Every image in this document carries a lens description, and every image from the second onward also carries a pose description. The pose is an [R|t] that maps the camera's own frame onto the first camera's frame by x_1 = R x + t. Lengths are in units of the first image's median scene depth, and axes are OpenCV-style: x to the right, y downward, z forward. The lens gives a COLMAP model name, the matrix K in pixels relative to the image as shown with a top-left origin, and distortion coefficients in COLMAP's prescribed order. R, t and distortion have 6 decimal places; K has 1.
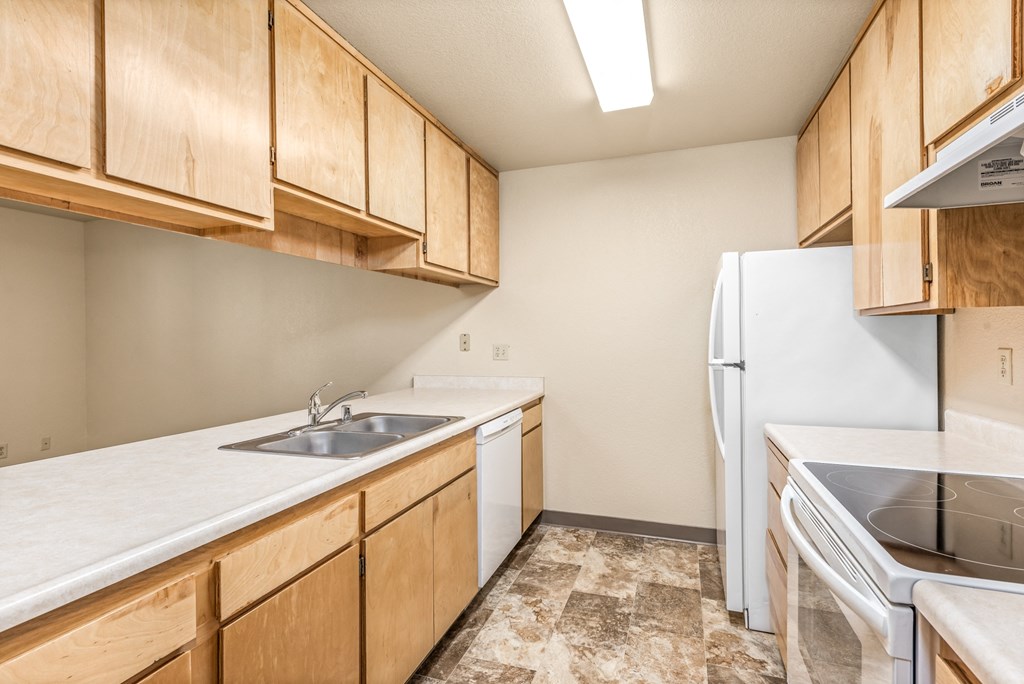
lens RADIAL K [[499.2, 0, 512.1], [0, 499.2, 334.5], [0, 0, 1]] dist [0.019677, -0.009742]
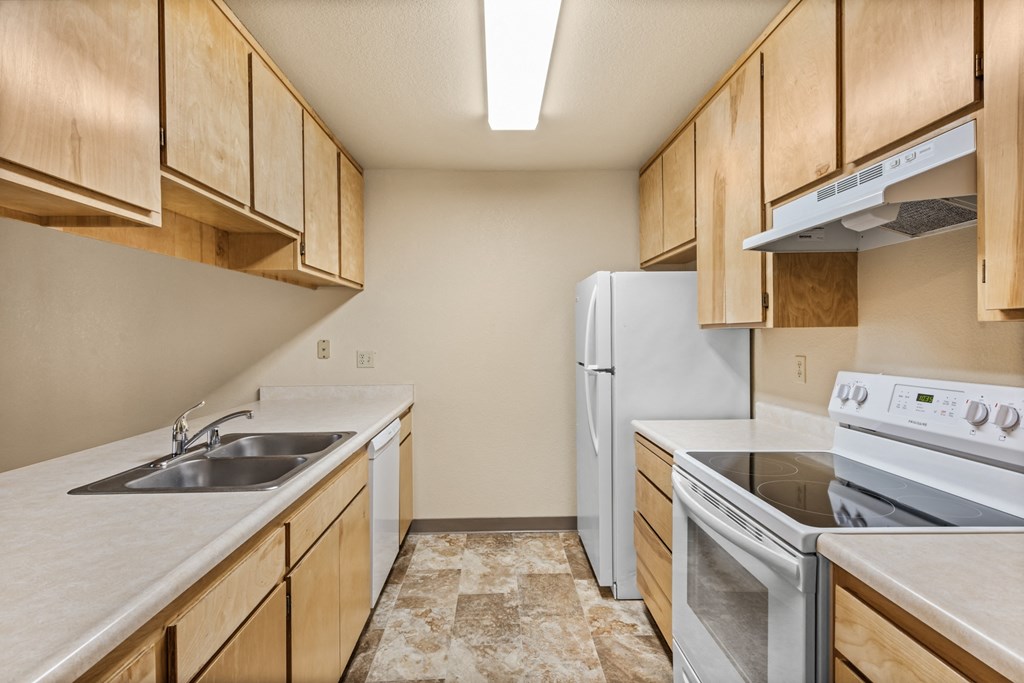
lens RADIAL K [[509.3, 0, 509.3], [0, 509.3, 335.2], [0, 0, 1]] dist [0.019874, -0.007967]
pose [[0.936257, 0.001355, 0.351313, -0.166370], [-0.002486, 0.999993, 0.002768, -0.021399], [-0.351307, -0.003465, 0.936254, -0.007679]]
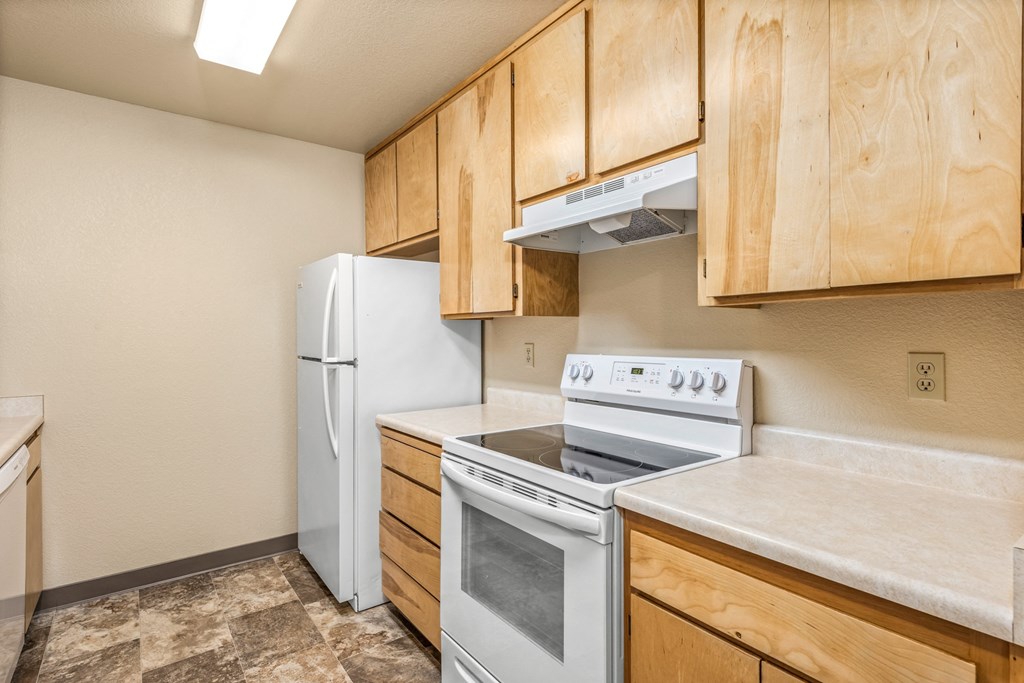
lens RADIAL K [[509.3, 0, 509.3], [0, 509.3, 335.2], [0, 0, 1]] dist [0.019874, -0.007967]
pose [[0.561881, 0.005044, 0.827203, -0.236076], [-0.005273, 0.999983, -0.002516, 0.004270], [-0.827201, -0.002948, 0.561898, 0.127823]]
